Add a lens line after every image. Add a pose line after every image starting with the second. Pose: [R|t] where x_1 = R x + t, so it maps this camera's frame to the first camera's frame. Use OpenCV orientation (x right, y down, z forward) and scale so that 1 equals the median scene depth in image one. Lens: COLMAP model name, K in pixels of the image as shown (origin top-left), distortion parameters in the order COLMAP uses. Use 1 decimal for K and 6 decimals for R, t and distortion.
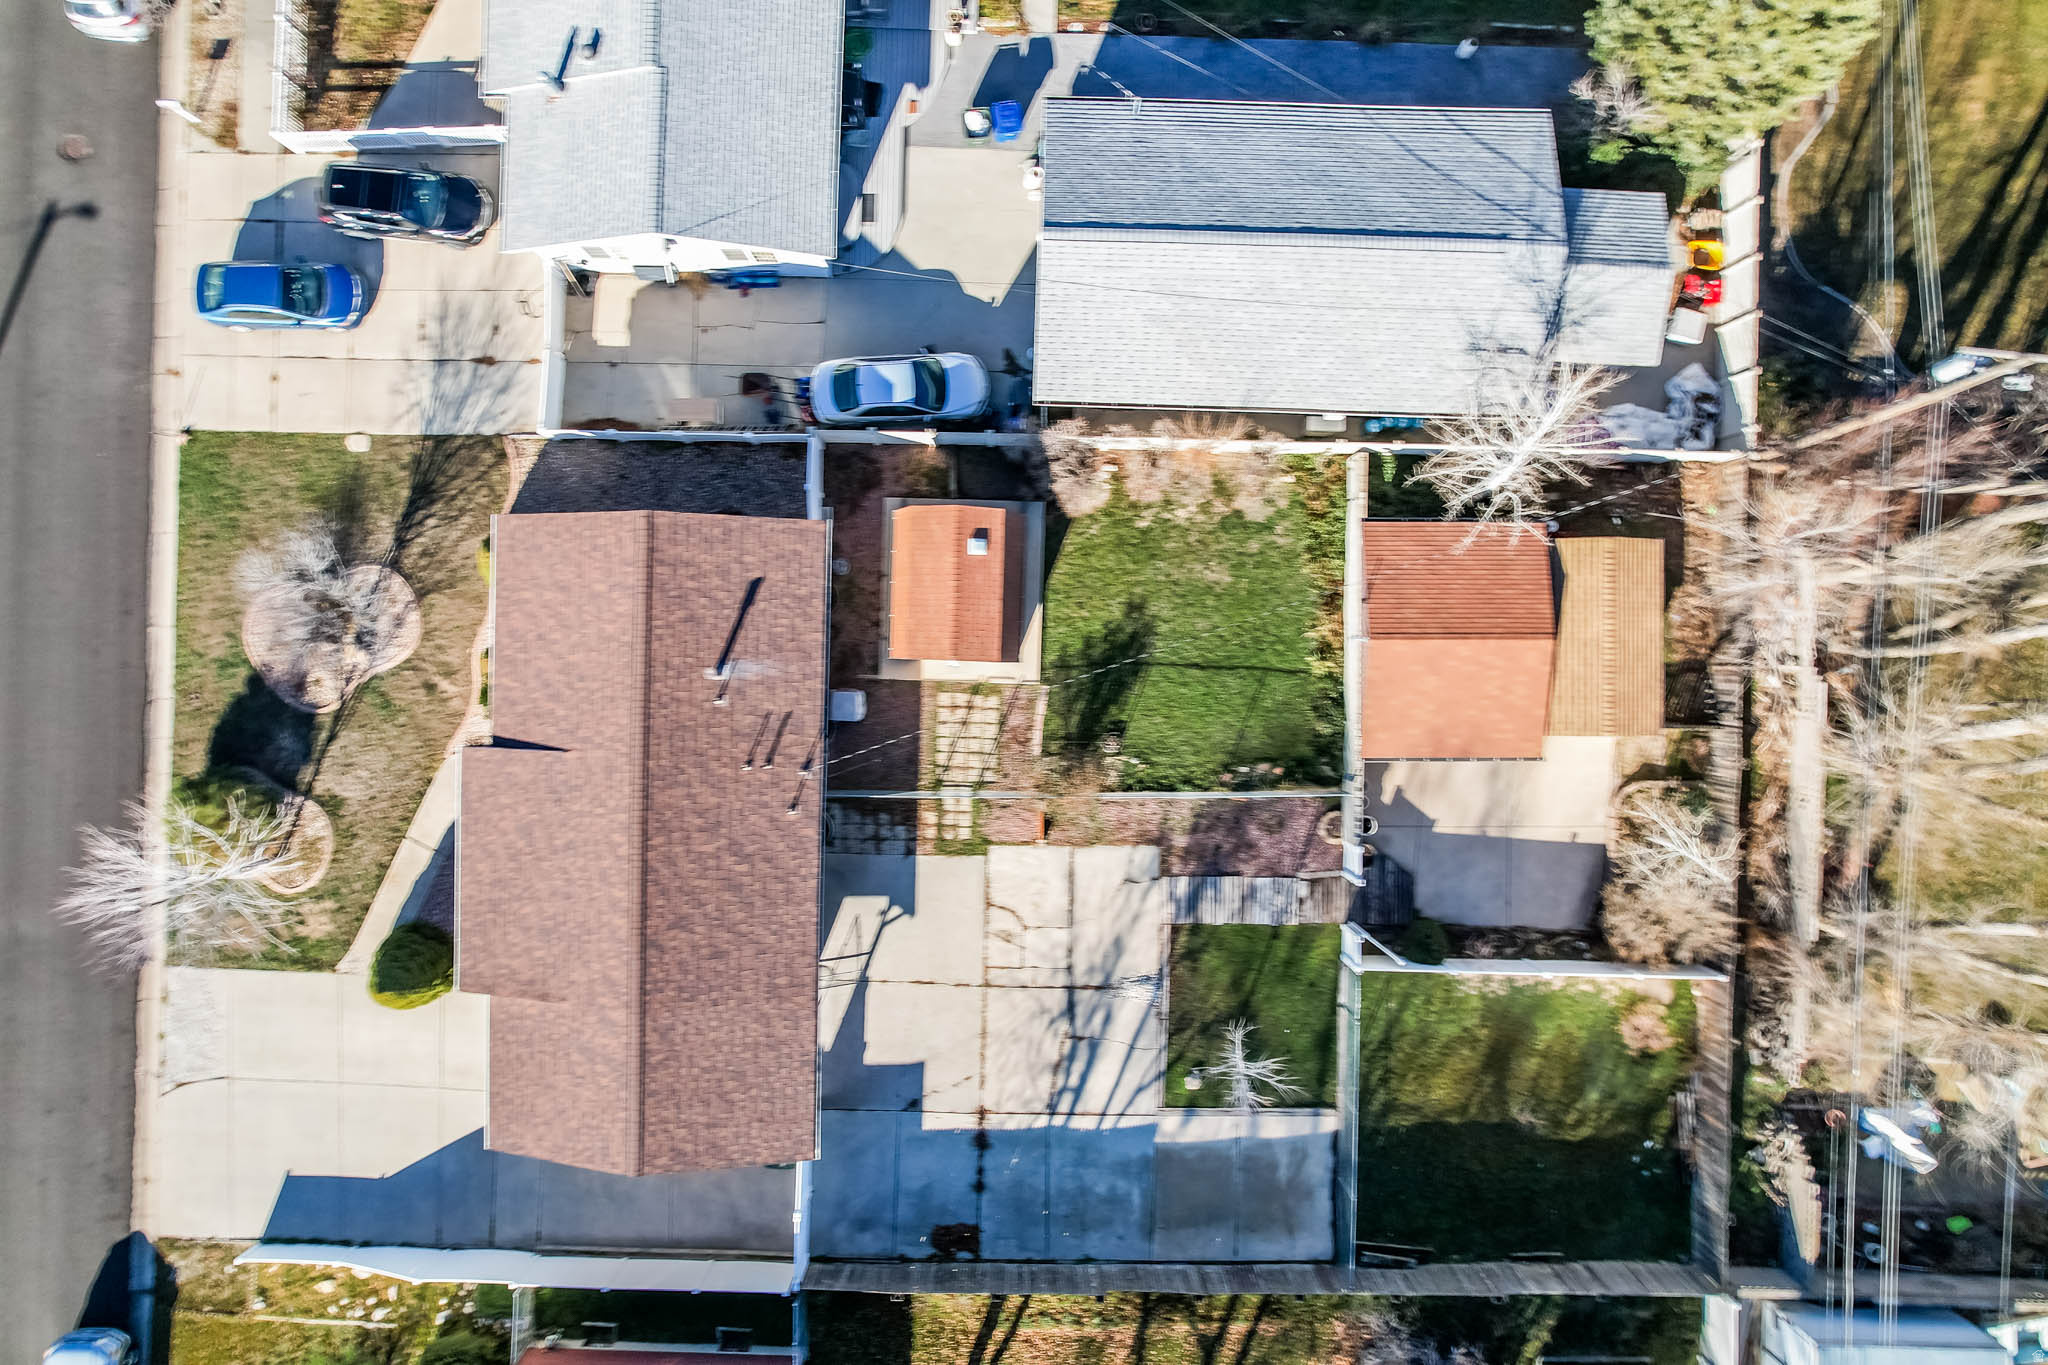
lens RADIAL K [[1306.3, 0, 1028.7], [0, 1306.3, 676.2], [0, 0, 1]] dist [-0.066749, 0.046079]
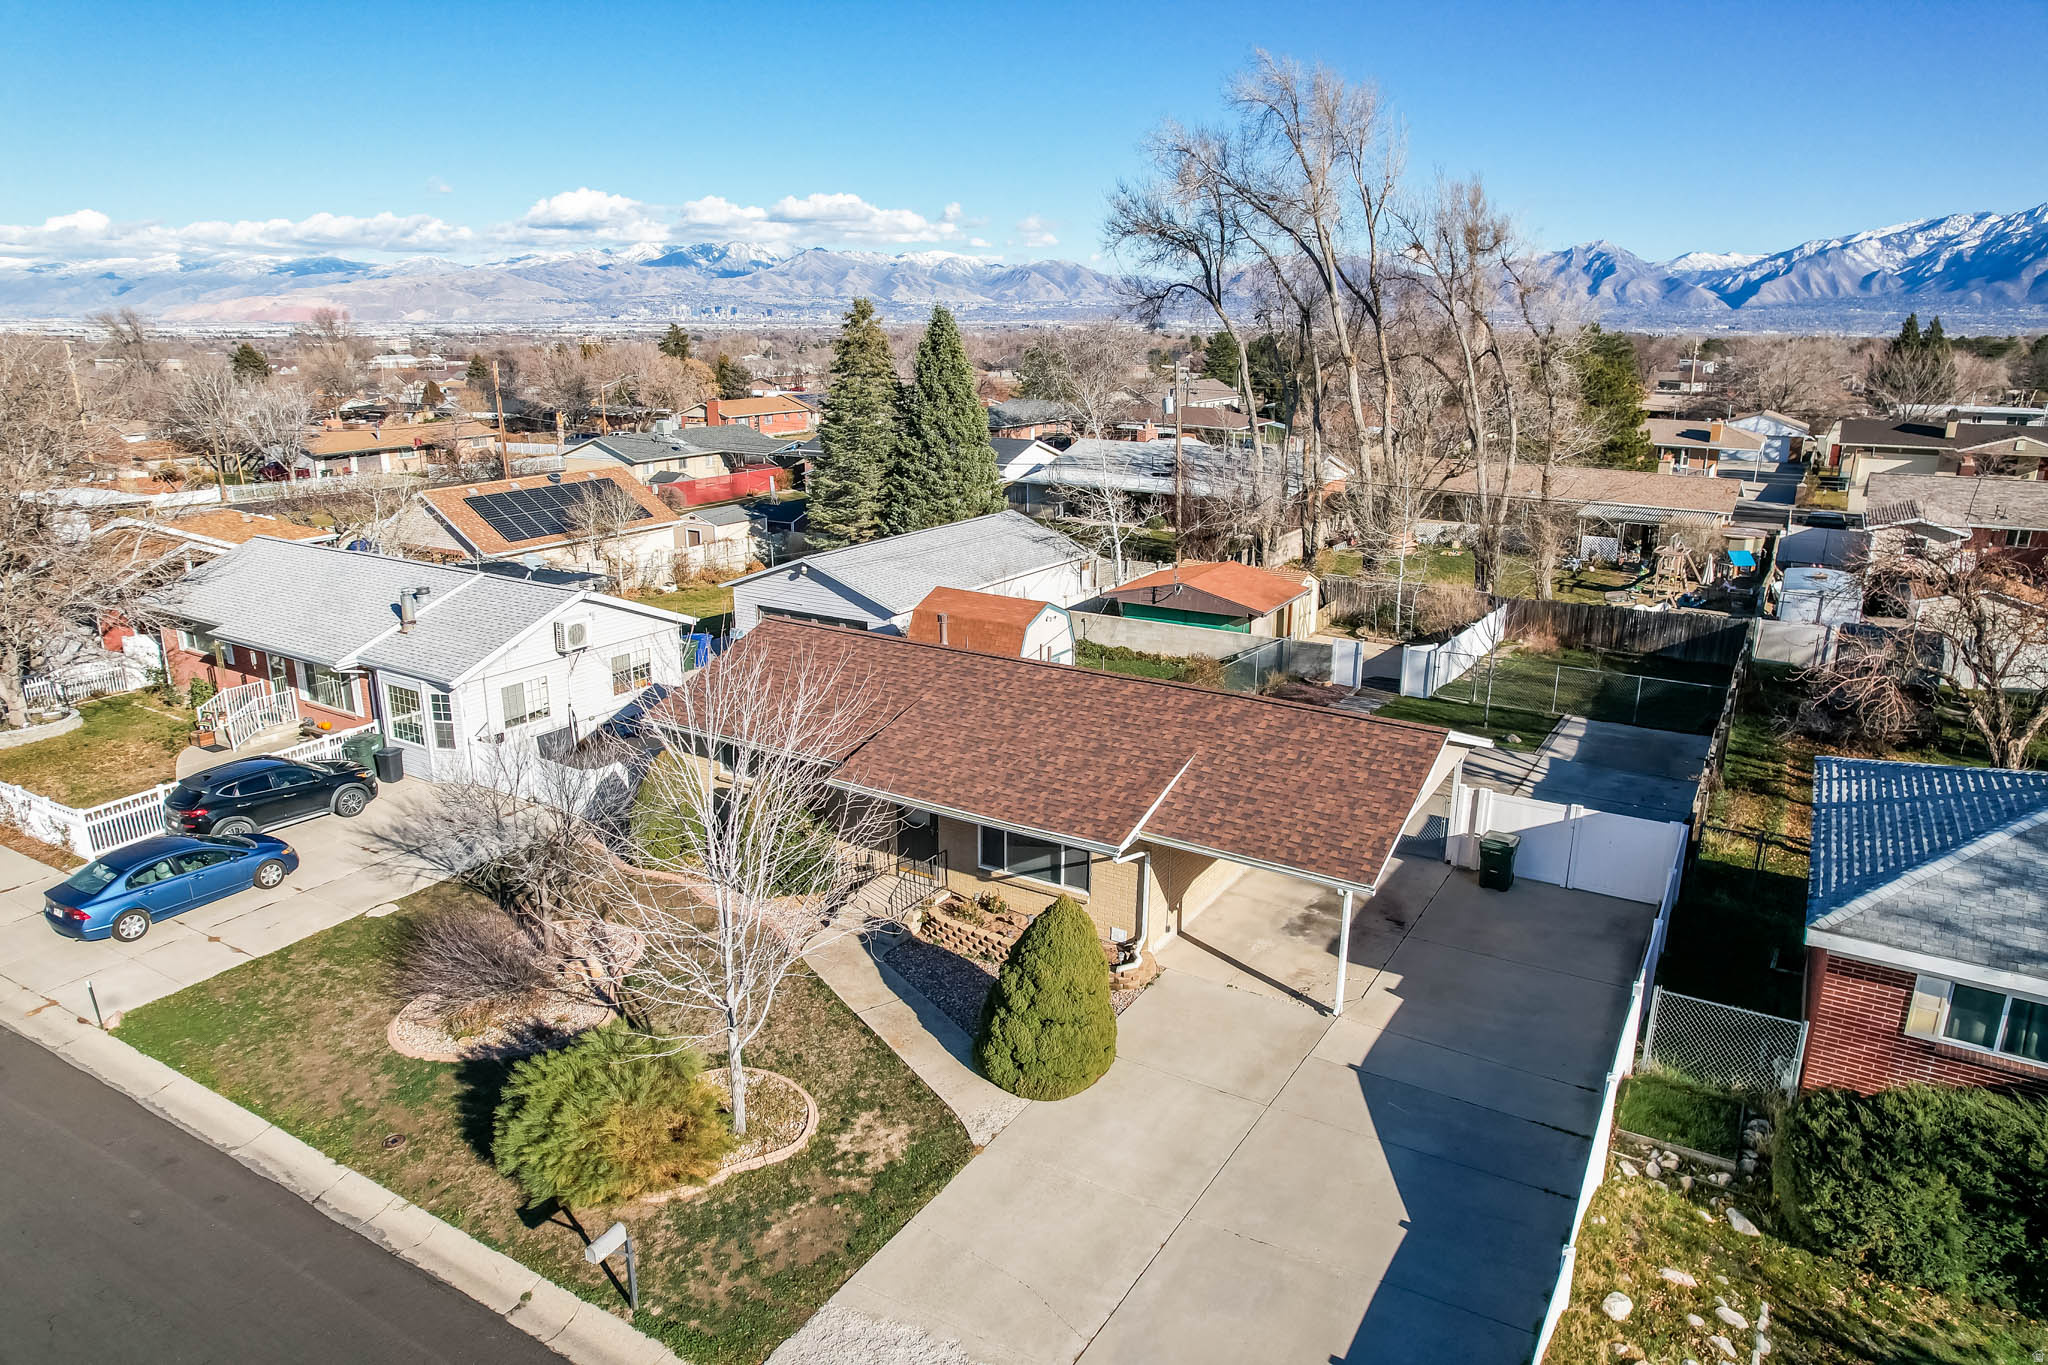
lens RADIAL K [[1306.3, 0, 1019.6], [0, 1306.3, 678.5], [0, 0, 1]] dist [-0.066749, 0.046079]
pose [[0.505419, -0.227705, 0.832287, -0.918287], [0.862874, 0.132307, -0.487795, 0.470145], [0.000956, 0.964700, 0.263351, 0.681802]]
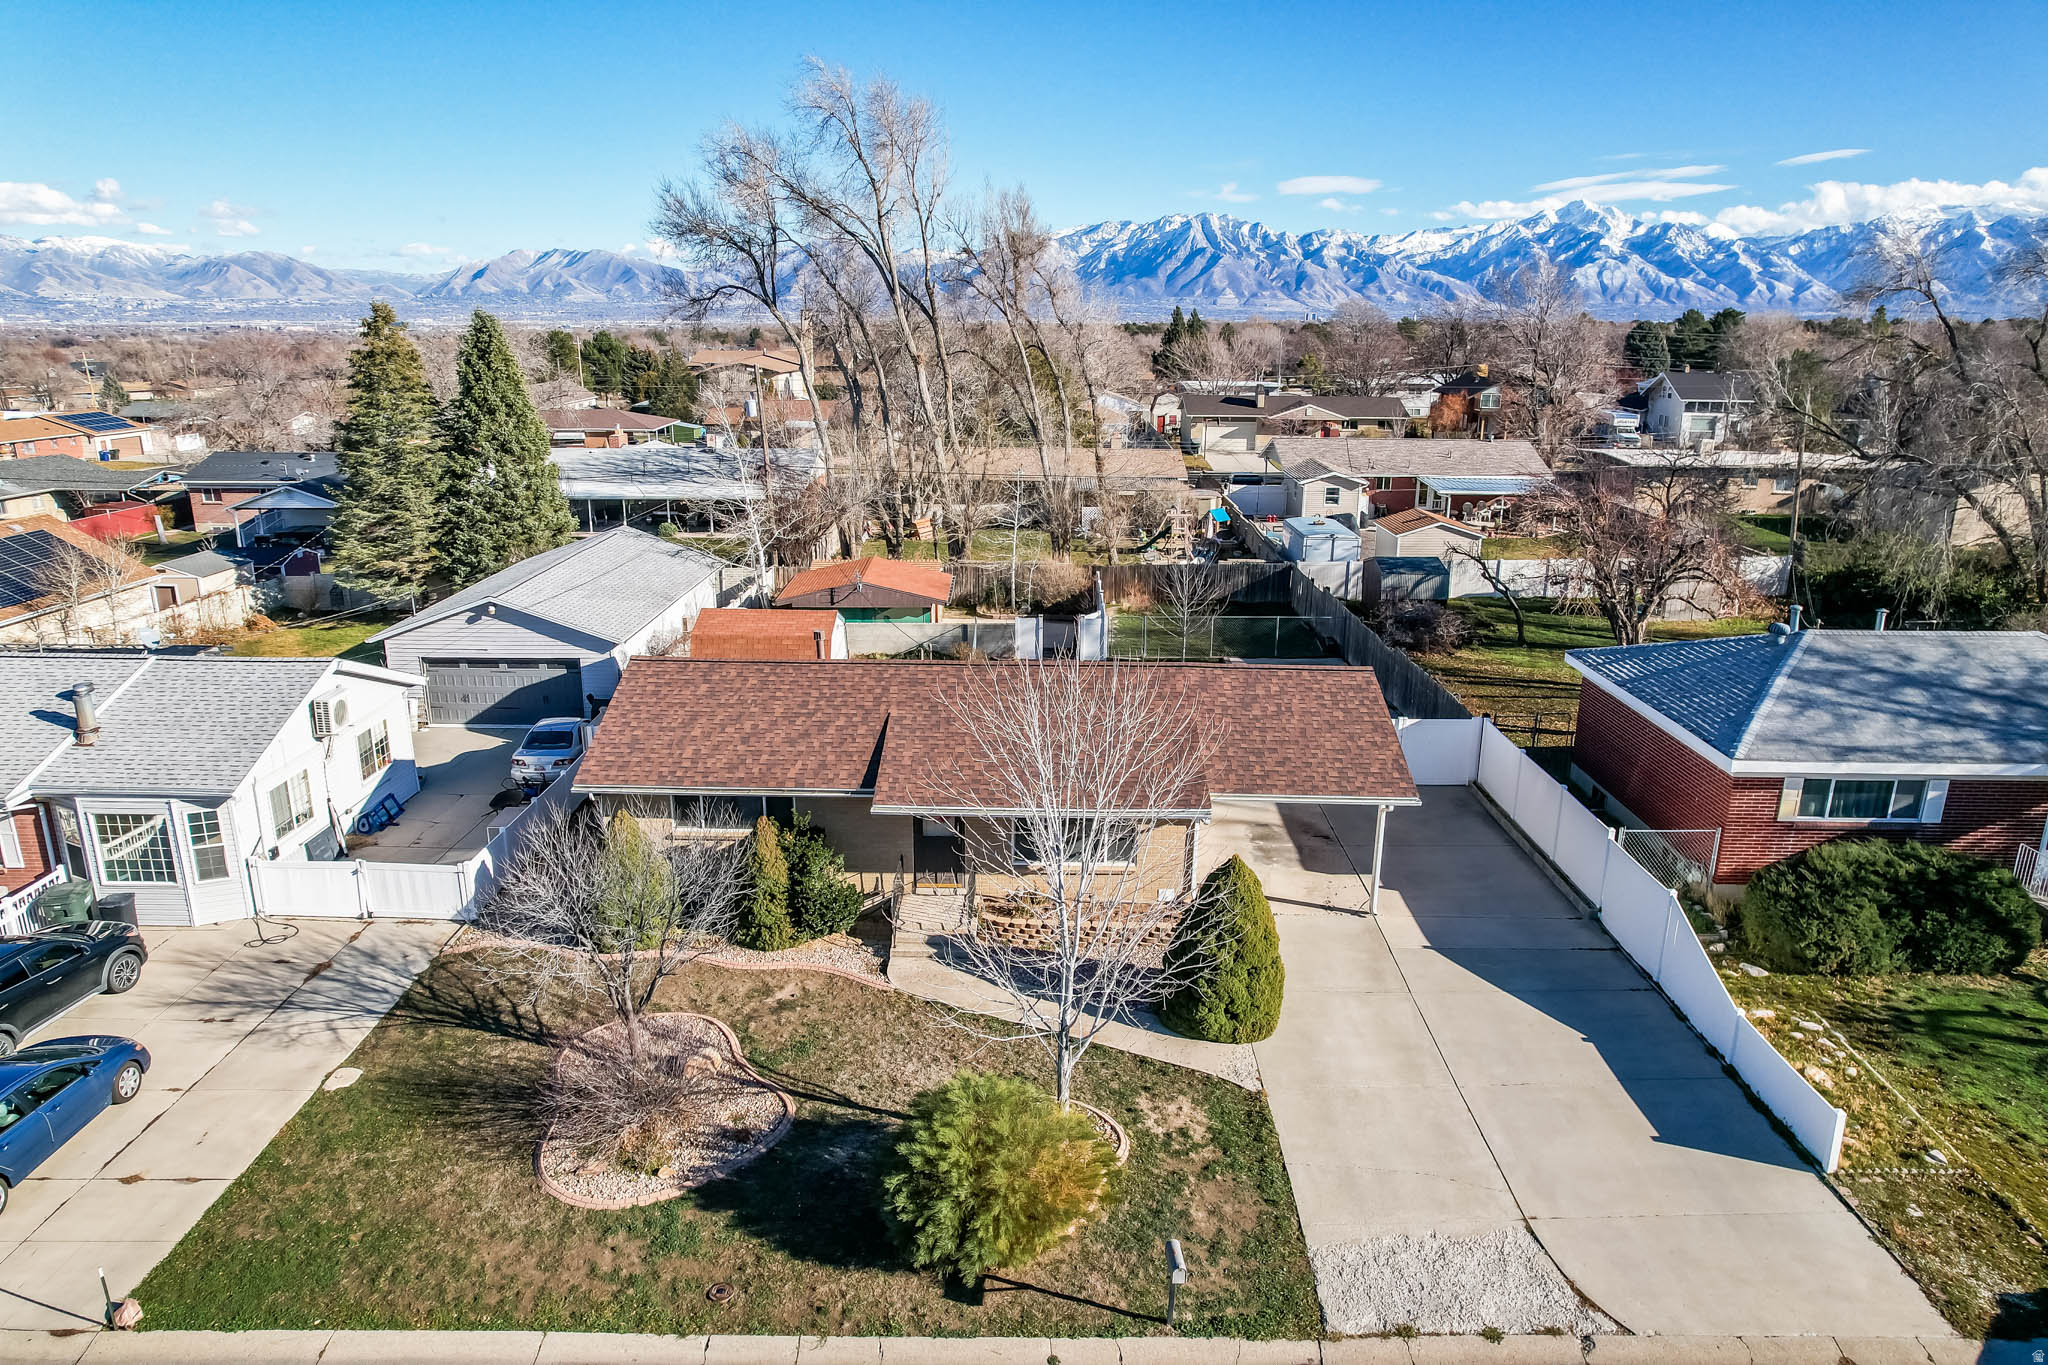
lens RADIAL K [[1306.3, 0, 1017.9], [0, 1306.3, 673.3], [0, 0, 1]] dist [-0.066749, 0.046079]
pose [[-0.007249, -0.264572, 0.964339, -1.035387], [0.999970, -0.004389, 0.006312, 0.120671], [0.002563, 0.964356, 0.264596, 0.672125]]
